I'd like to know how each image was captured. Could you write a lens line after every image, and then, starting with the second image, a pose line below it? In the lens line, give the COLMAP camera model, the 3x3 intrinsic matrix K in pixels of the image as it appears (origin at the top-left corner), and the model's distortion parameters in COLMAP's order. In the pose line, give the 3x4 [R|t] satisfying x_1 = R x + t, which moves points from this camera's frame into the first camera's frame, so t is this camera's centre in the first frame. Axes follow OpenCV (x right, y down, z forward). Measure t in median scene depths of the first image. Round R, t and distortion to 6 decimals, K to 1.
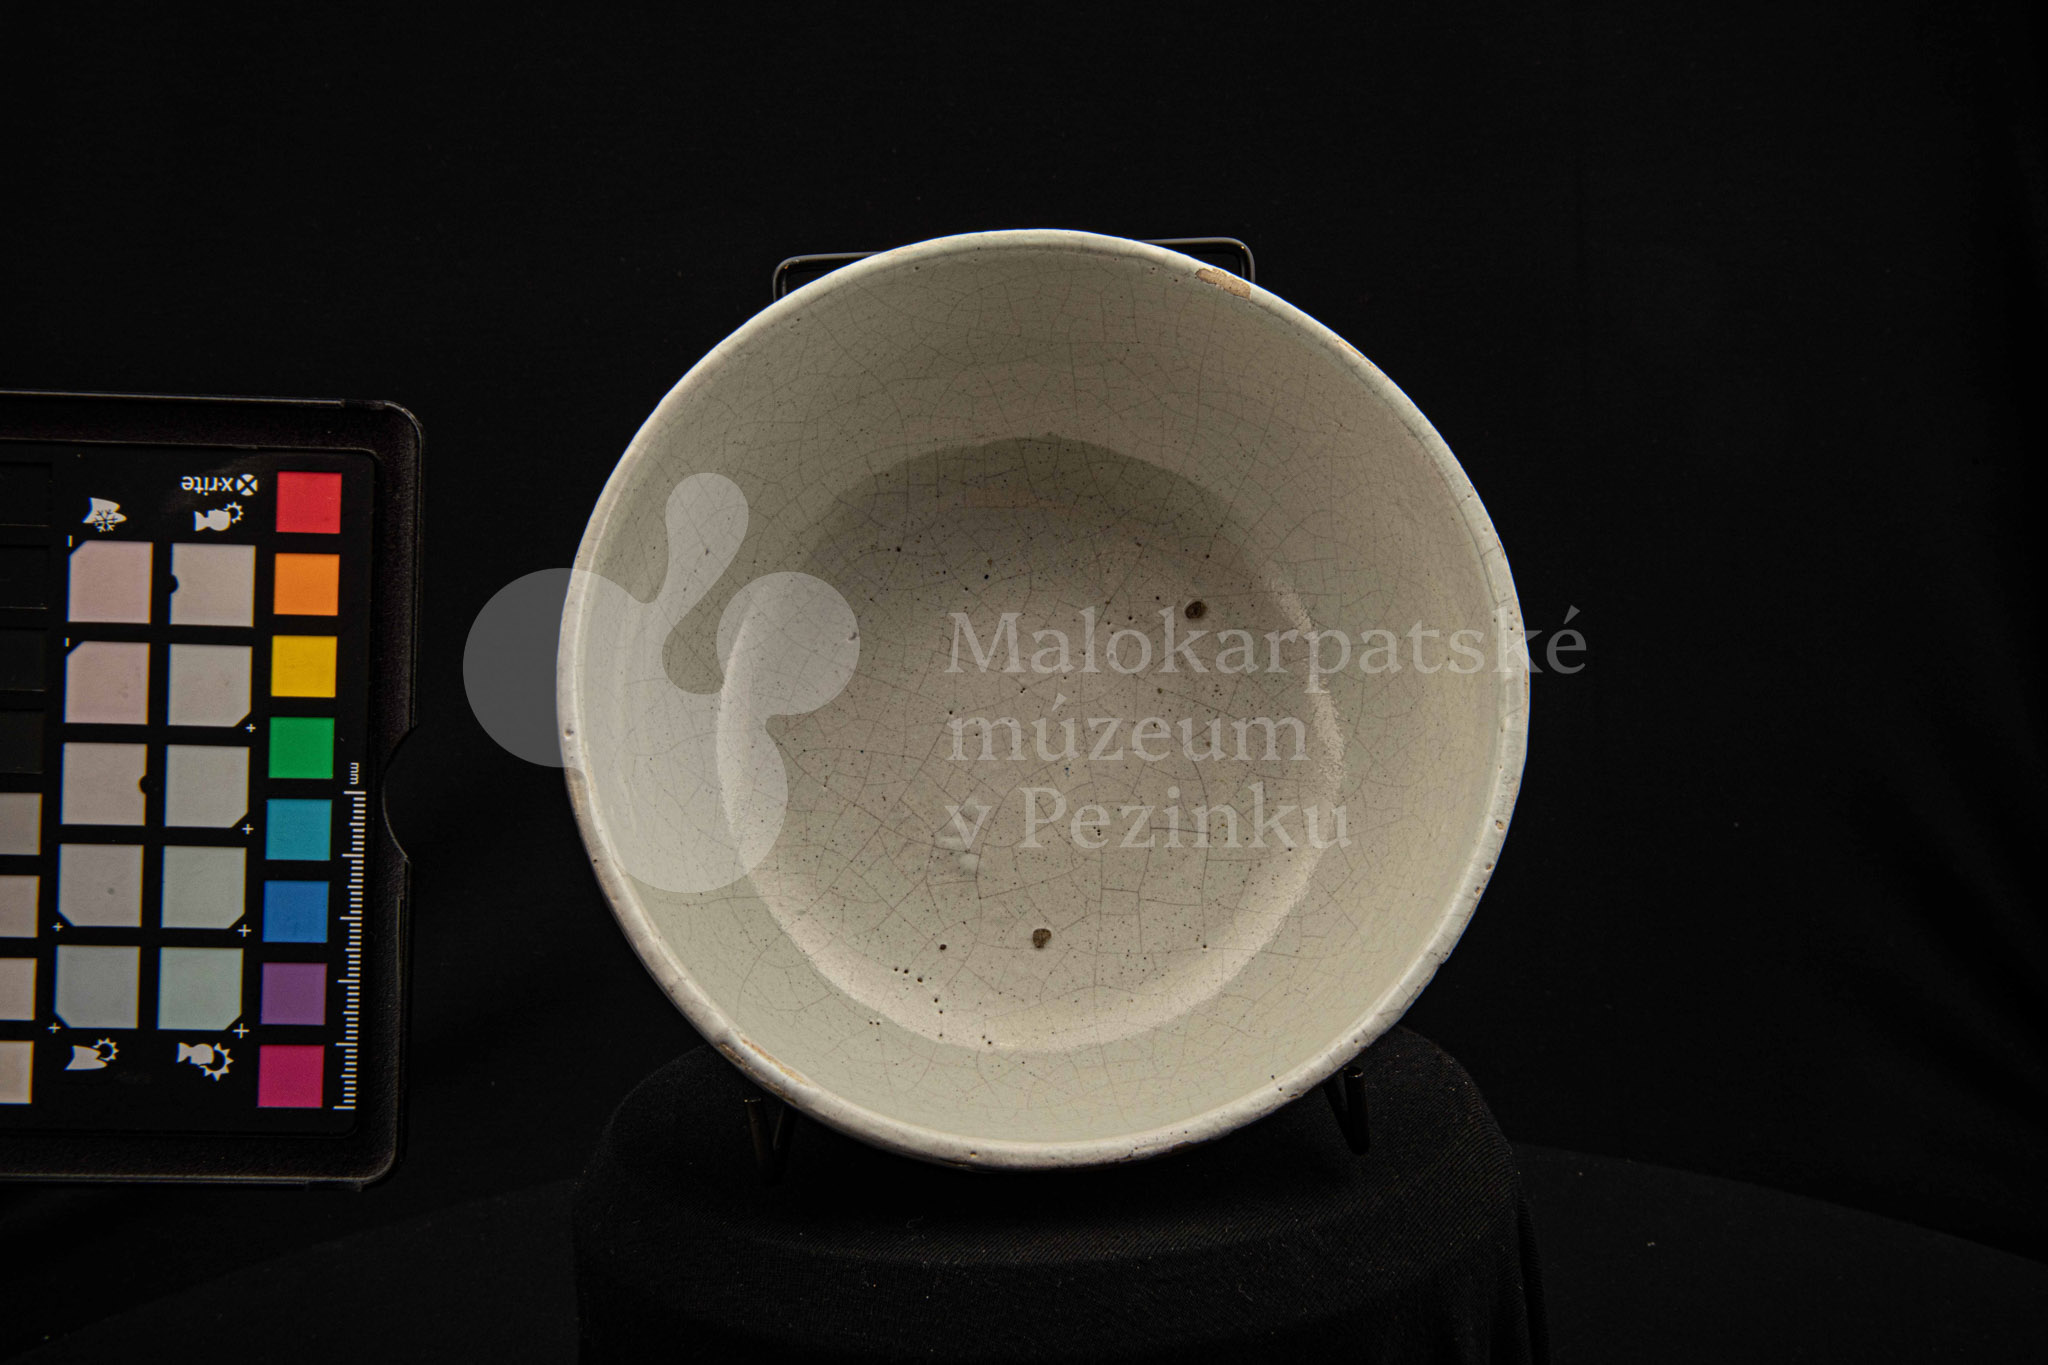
lens RADIAL K [[2106.7, 0, 1037.3], [0, 2106.7, 689.7], [0, 0, 1]] dist [-0.024587, 0.000000]
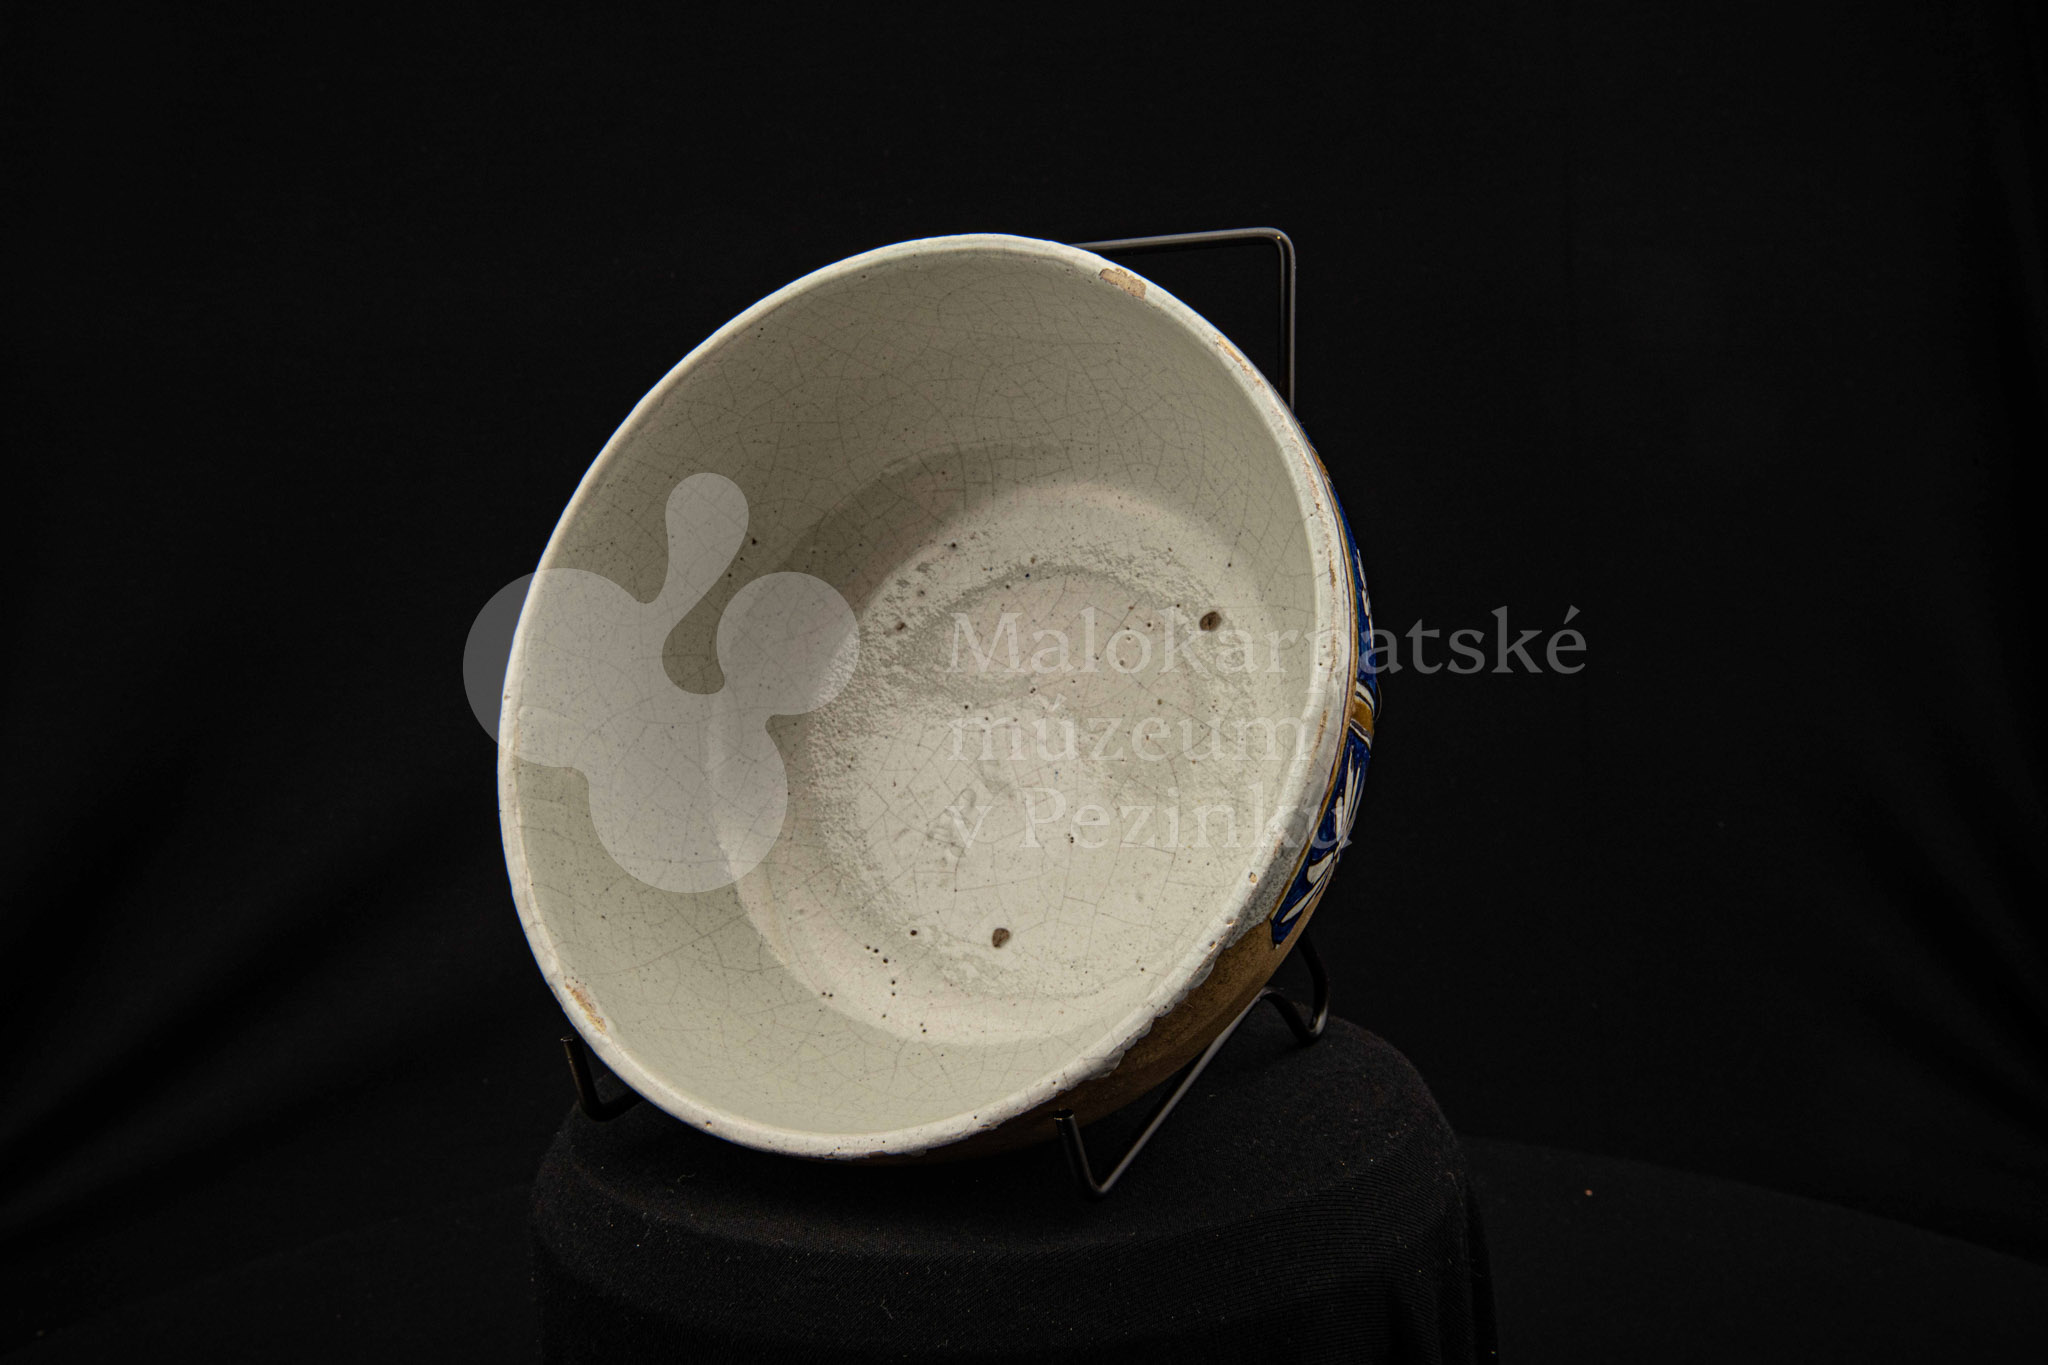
lens RADIAL K [[2106.7, 0, 1020.3], [0, 2106.7, 683.2], [0, 0, 1]] dist [-0.024587, 0.000000]
pose [[0.849255, 0.073954, -0.522778, 0.608501], [-0.064236, 0.997259, 0.036723, -0.047156], [0.524060, 0.002394, 0.851678, 0.169793]]
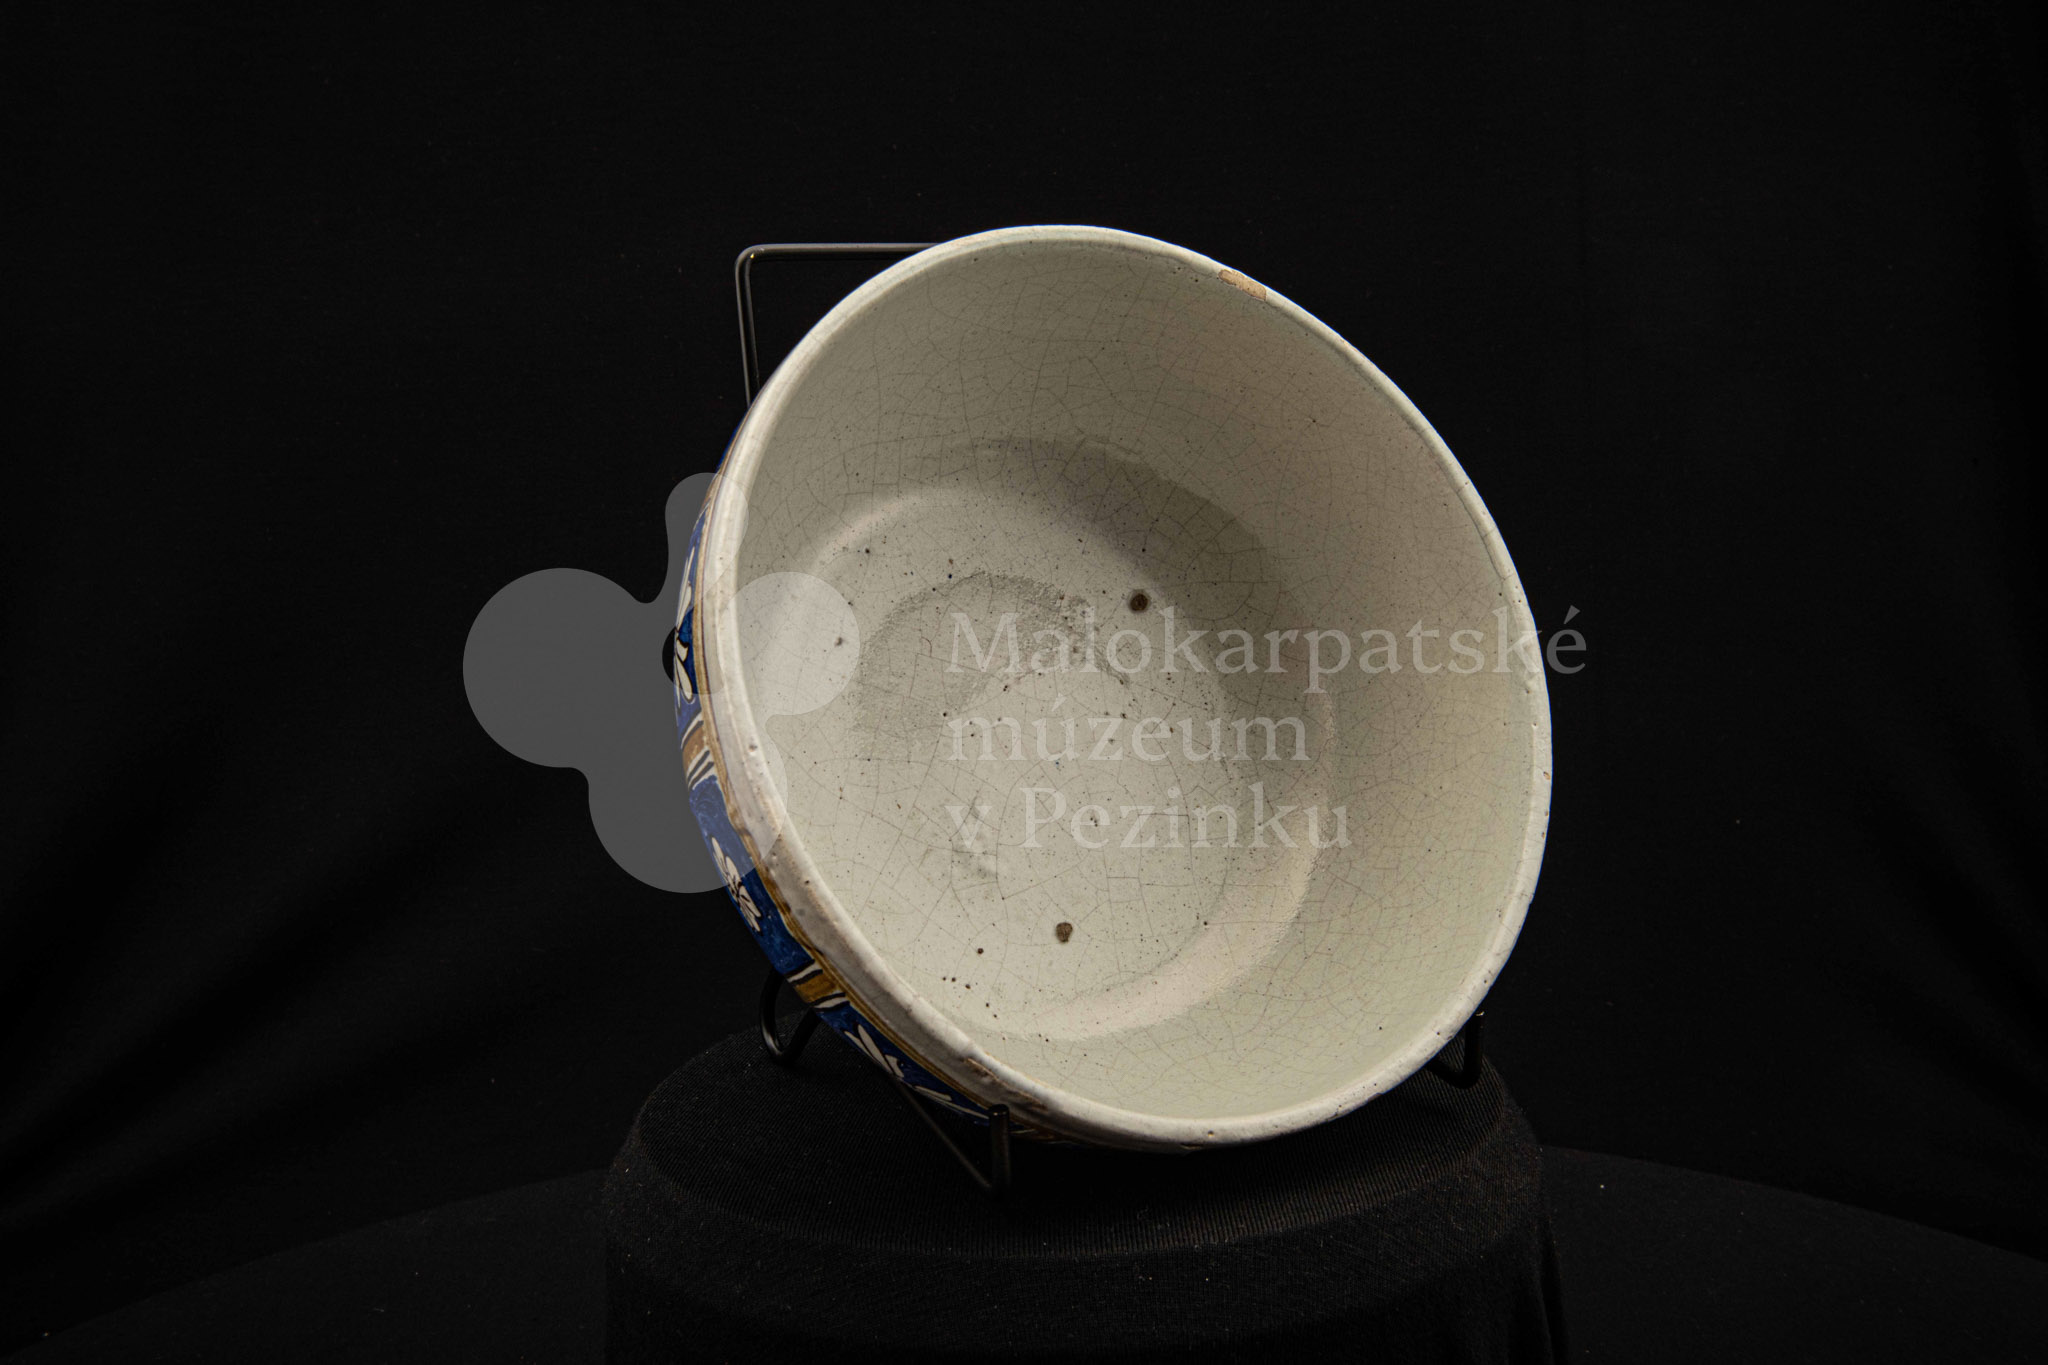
lens RADIAL K [[2106.7, 0, 1038.3], [0, 2106.7, 688.0], [0, 0, 1]] dist [-0.024587, 0.000000]
pose [[0.898667, -0.054422, 0.435242, -0.506886], [0.061129, 0.998129, -0.001410, 0.003009], [-0.434351, 0.027873, 0.900312, 0.113802]]
